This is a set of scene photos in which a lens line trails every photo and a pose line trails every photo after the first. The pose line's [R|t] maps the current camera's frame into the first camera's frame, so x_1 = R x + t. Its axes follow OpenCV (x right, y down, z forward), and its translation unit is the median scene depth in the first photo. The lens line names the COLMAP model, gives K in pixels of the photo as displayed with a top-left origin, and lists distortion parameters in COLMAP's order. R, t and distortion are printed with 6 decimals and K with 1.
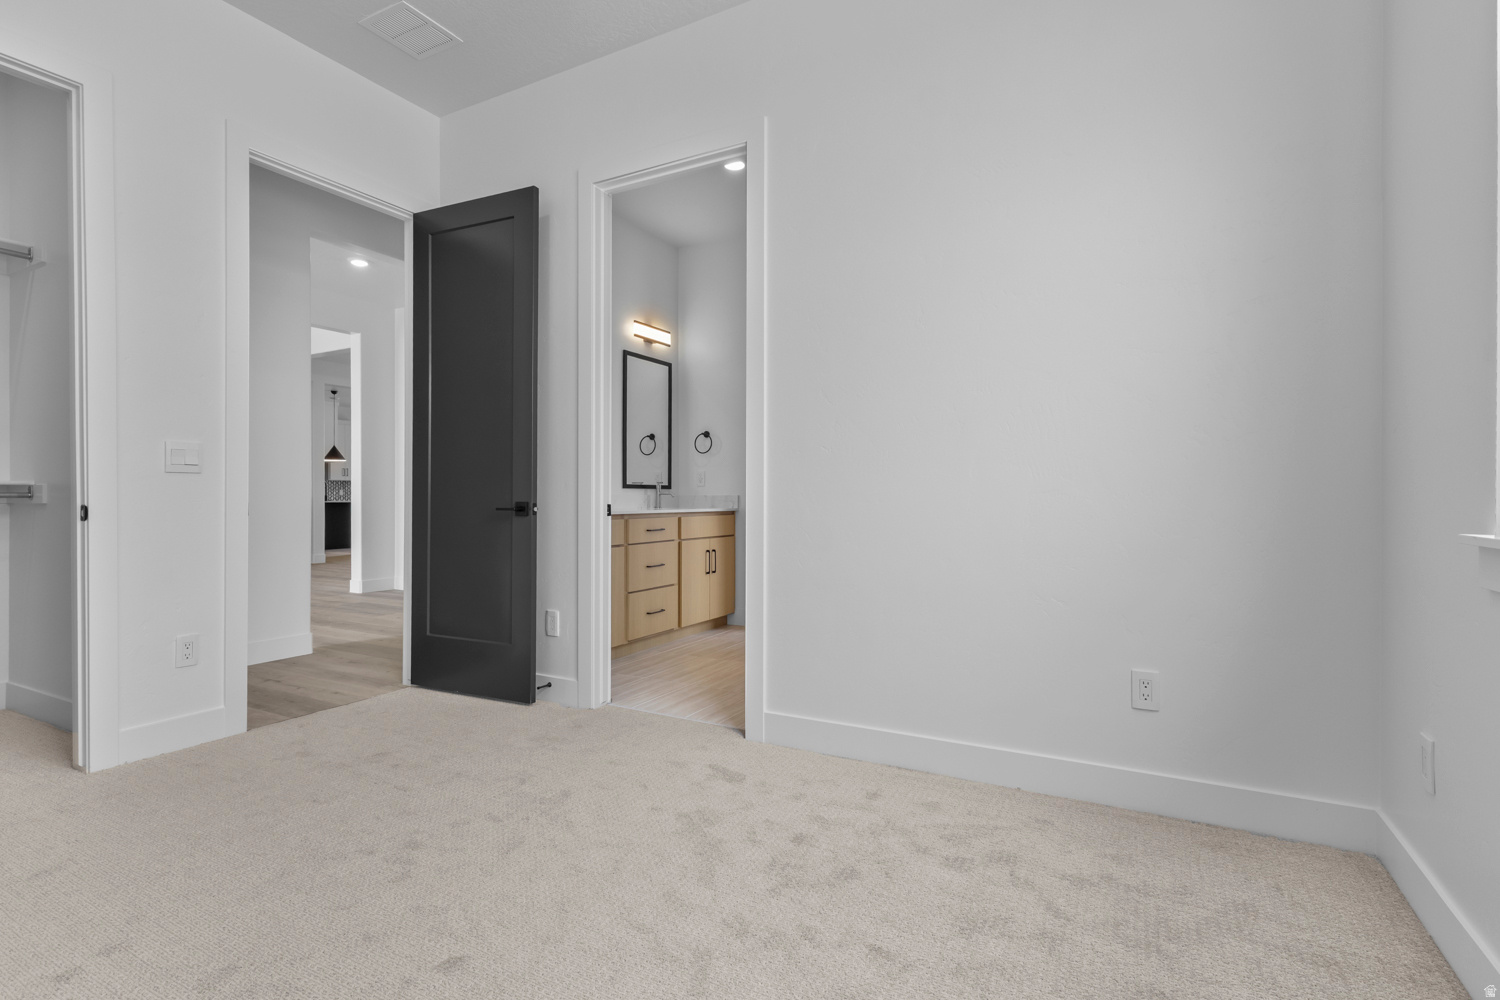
lens RADIAL K [[705.4, 0, 747.4], [0, 705.4, 496.2], [0, 0, 1]] dist [0.001593, -0.001101]
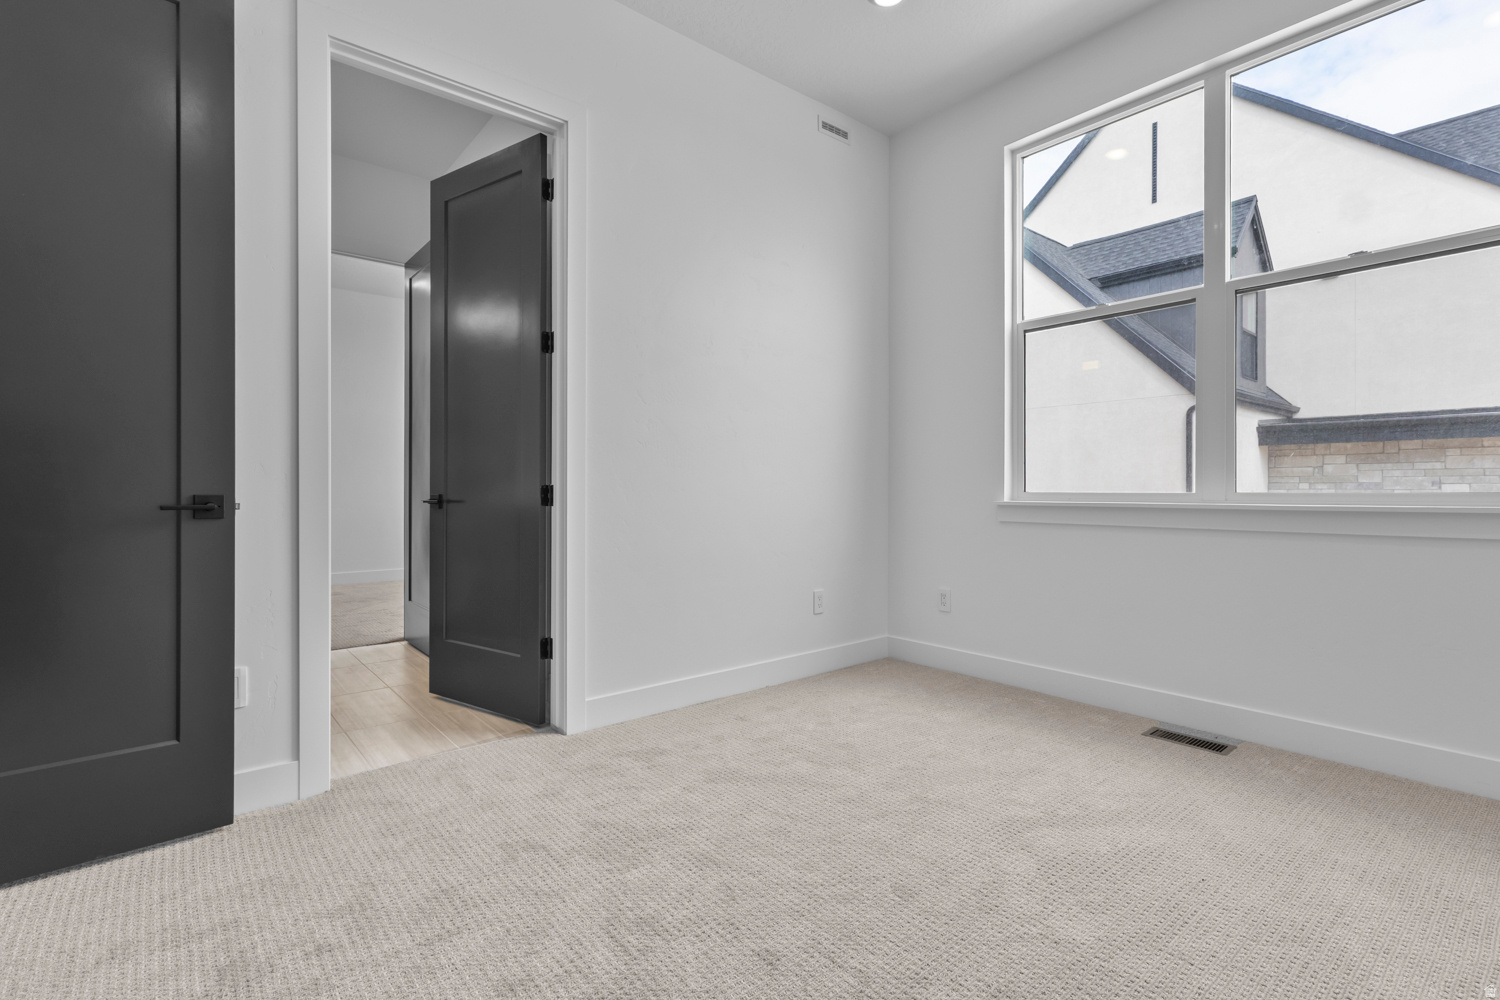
lens RADIAL K [[705.4, 0, 740.9], [0, 705.4, 492.0], [0, 0, 1]] dist [0.001593, -0.001101]
pose [[0.380120, -0.006741, 0.924912, -0.719160], [0.001354, 0.999976, 0.006732, 0.001937], [-0.924936, -0.001307, 0.380120, 0.364985]]
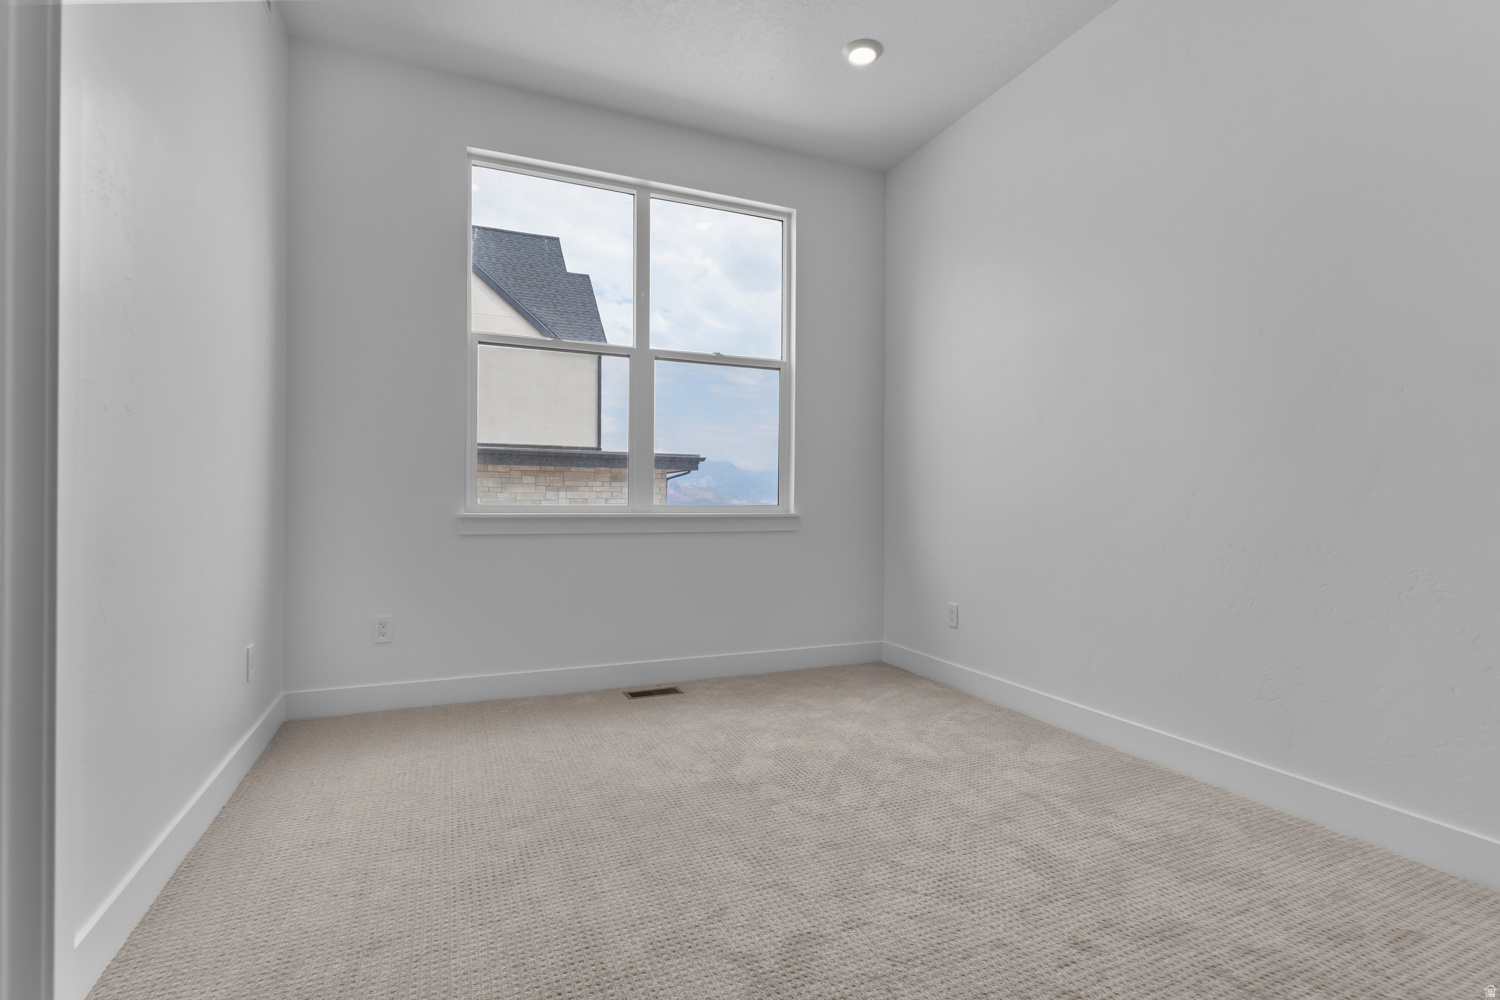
lens RADIAL K [[705.4, 0, 760.2], [0, 705.4, 503.2], [0, 0, 1]] dist [0.001593, -0.001101]
pose [[-0.796217, -0.010158, 0.604926, -0.546447], [-0.009625, 0.999945, 0.004123, -0.000294], [-0.604935, -0.002540, -0.796271, 0.966629]]
